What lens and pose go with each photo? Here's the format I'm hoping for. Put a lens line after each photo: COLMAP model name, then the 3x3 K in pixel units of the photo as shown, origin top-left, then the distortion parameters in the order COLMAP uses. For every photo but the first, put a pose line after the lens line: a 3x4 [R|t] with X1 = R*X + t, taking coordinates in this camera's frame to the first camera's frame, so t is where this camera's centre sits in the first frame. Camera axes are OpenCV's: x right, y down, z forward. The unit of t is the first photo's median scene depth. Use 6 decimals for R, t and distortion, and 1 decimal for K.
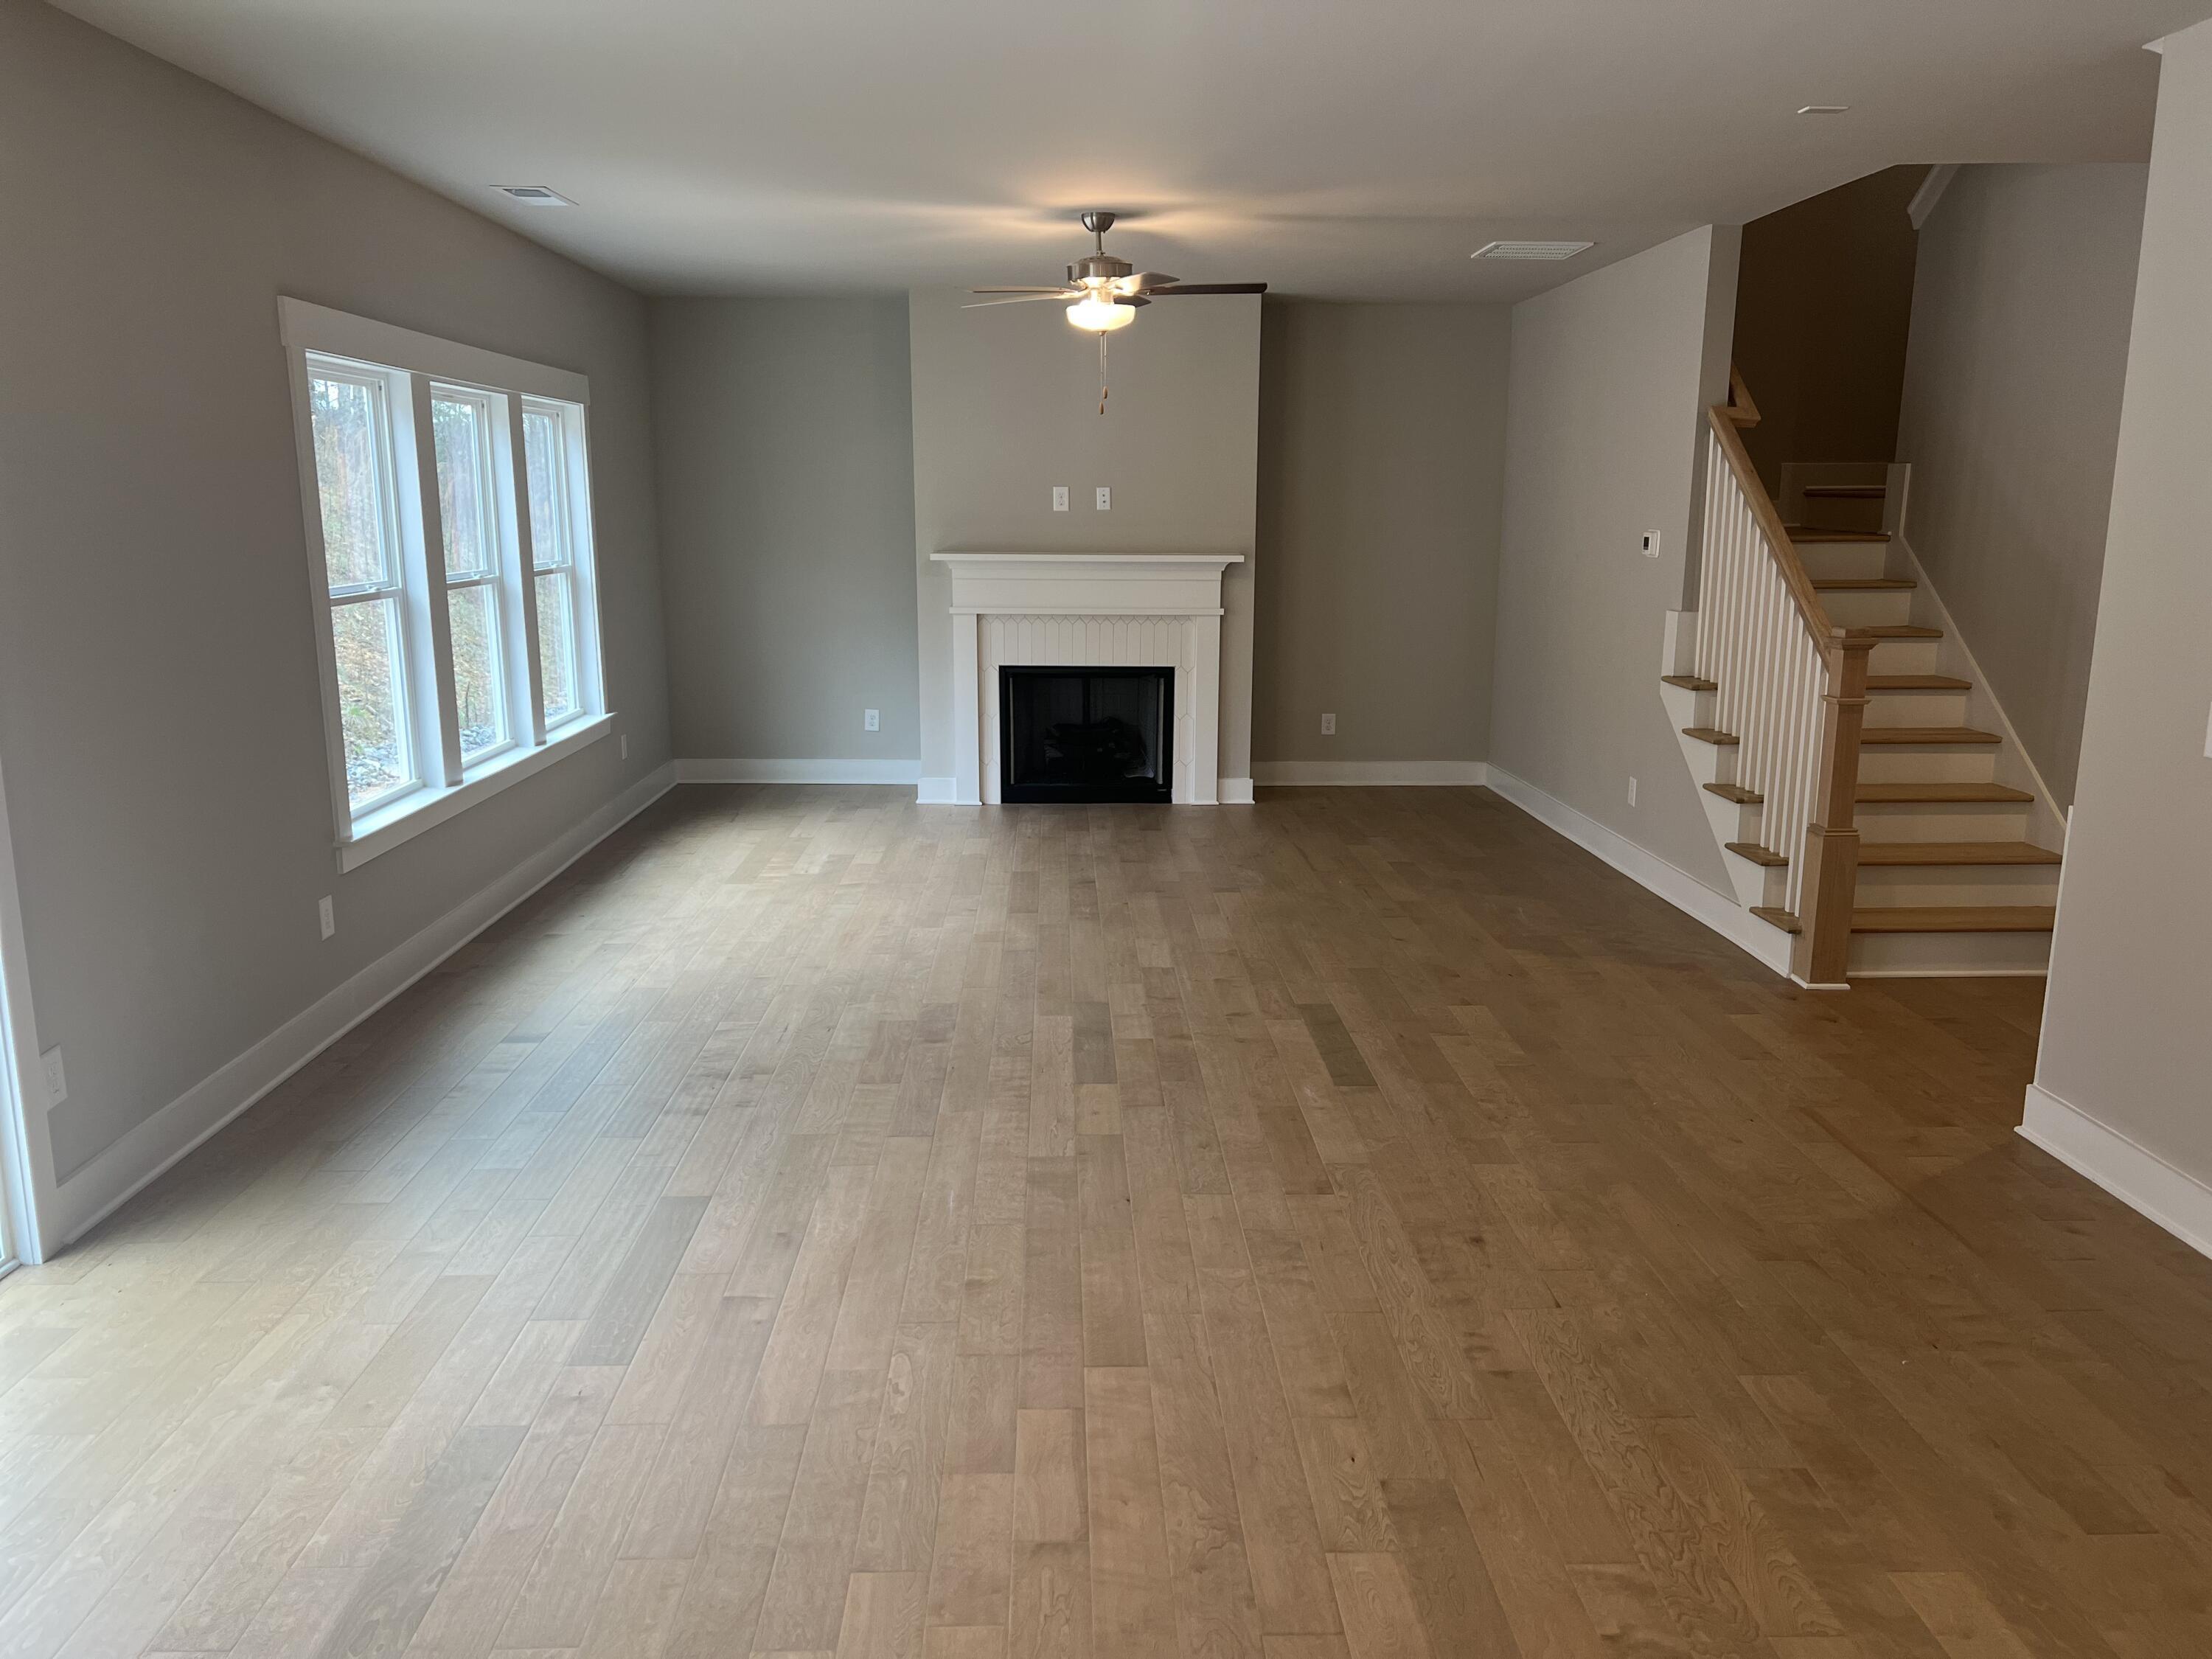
lens RADIAL K [[1658.3, 0, 1116.0], [0, 1658.3, 836.6], [0, 0, 1]] dist [0.089559, -0.099150]
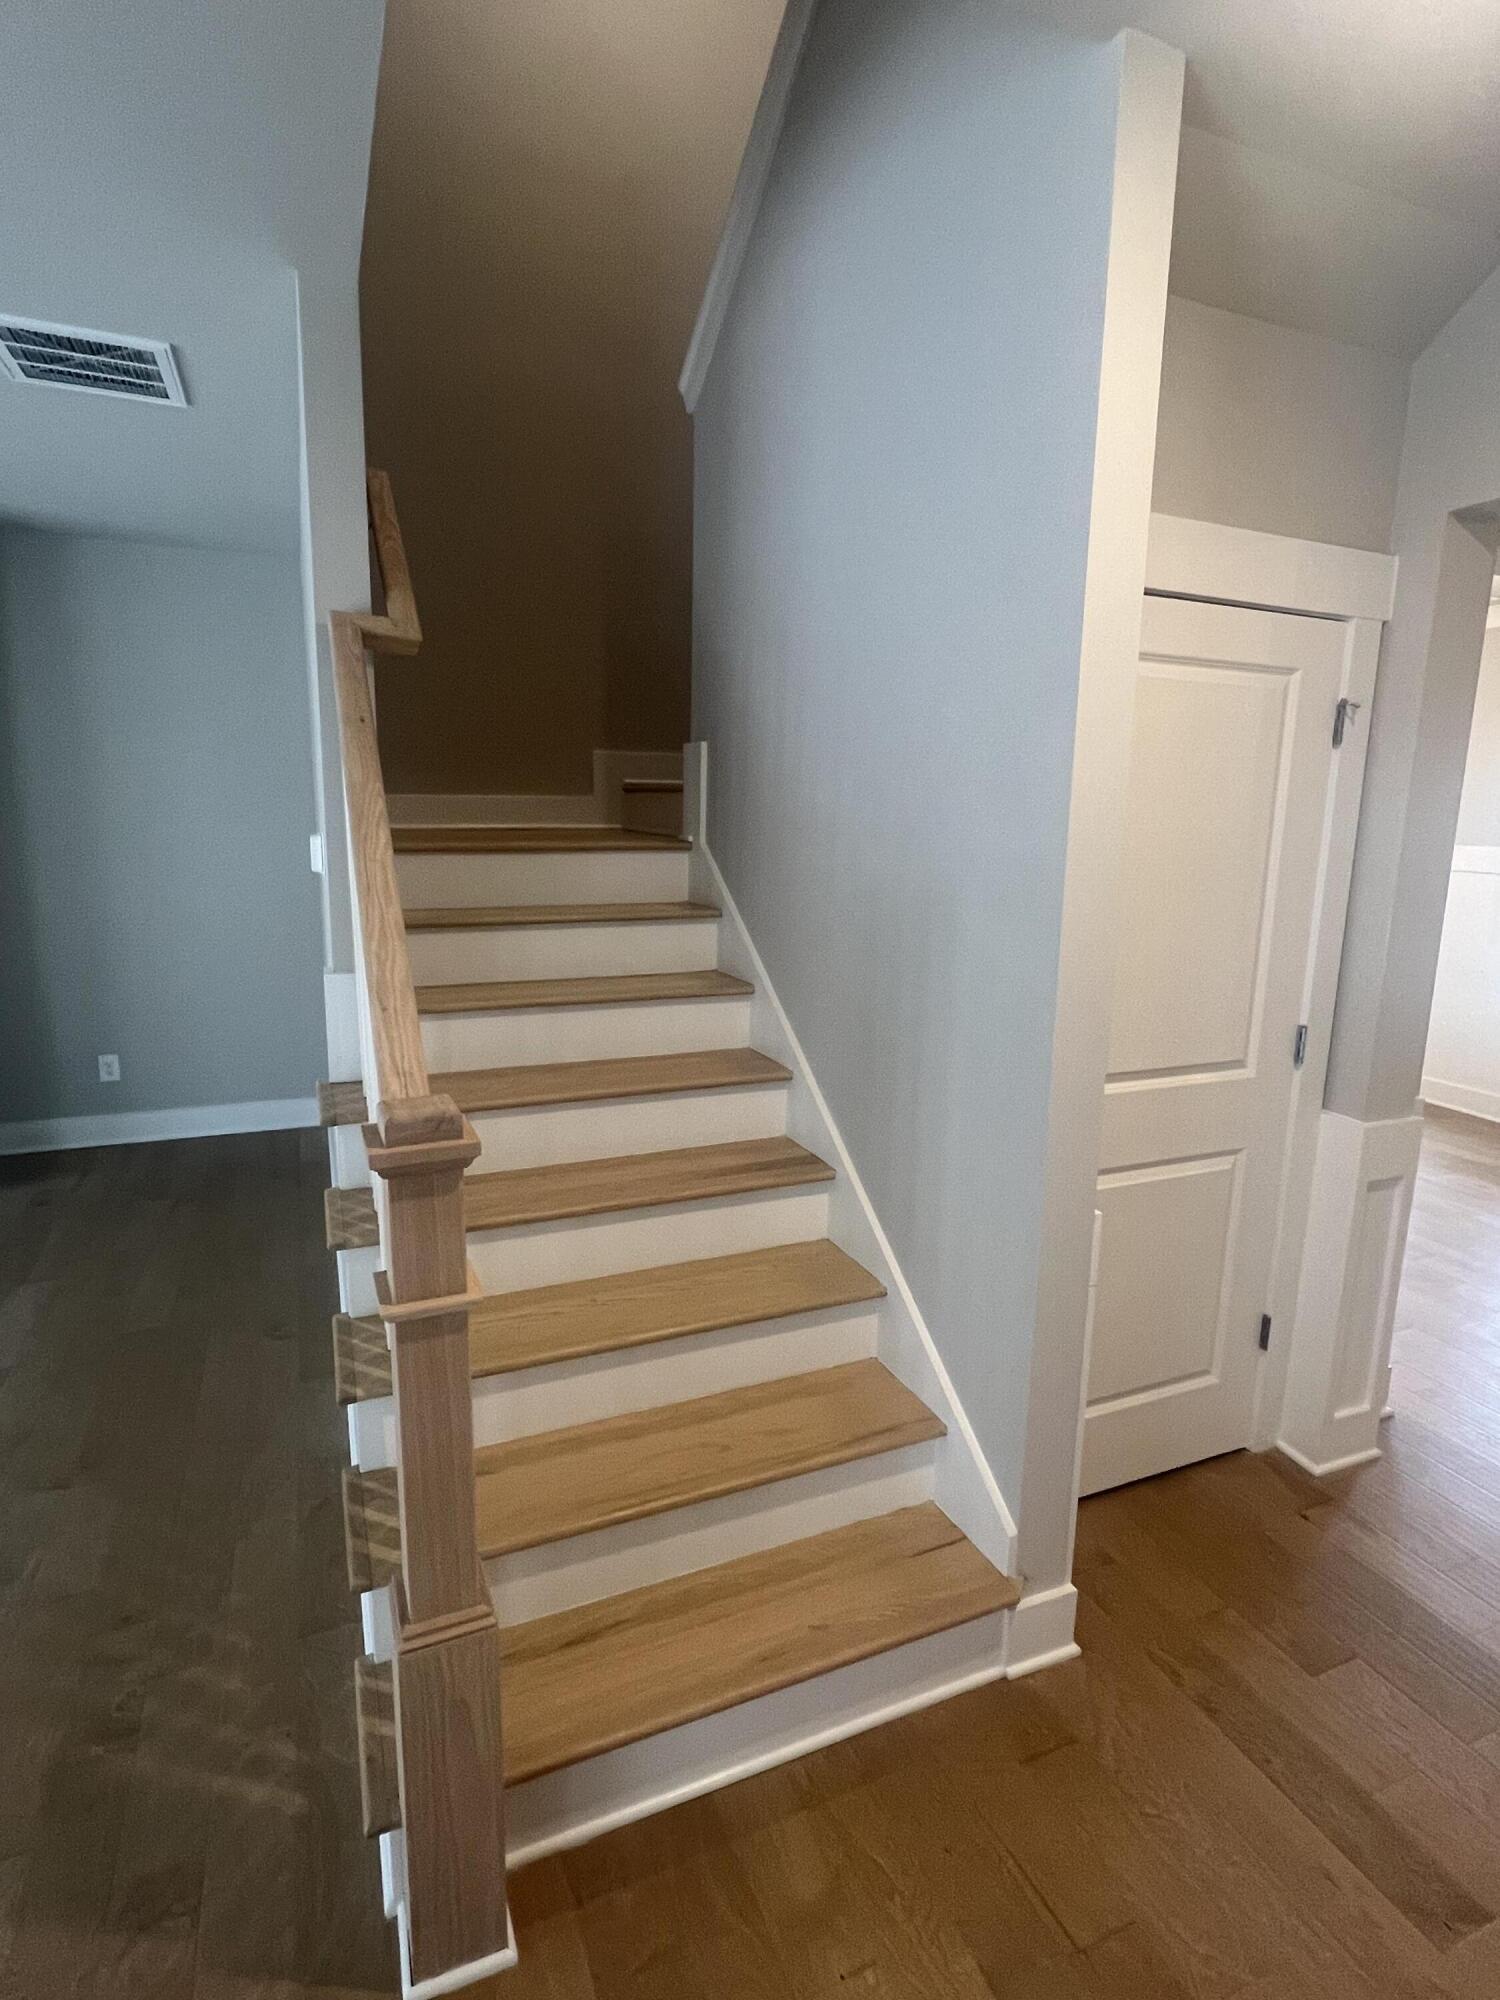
lens RADIAL K [[995.3, 0, 748.5], [0, 995.3, 996.0], [0, 0, 1]] dist [0.001174, 0.000071]
pose [[0.934886, -0.052298, 0.351073, 0.340209], [0.057459, 0.998339, -0.004292, -0.113050], [-0.350265, 0.024185, 0.936338, 0.612651]]
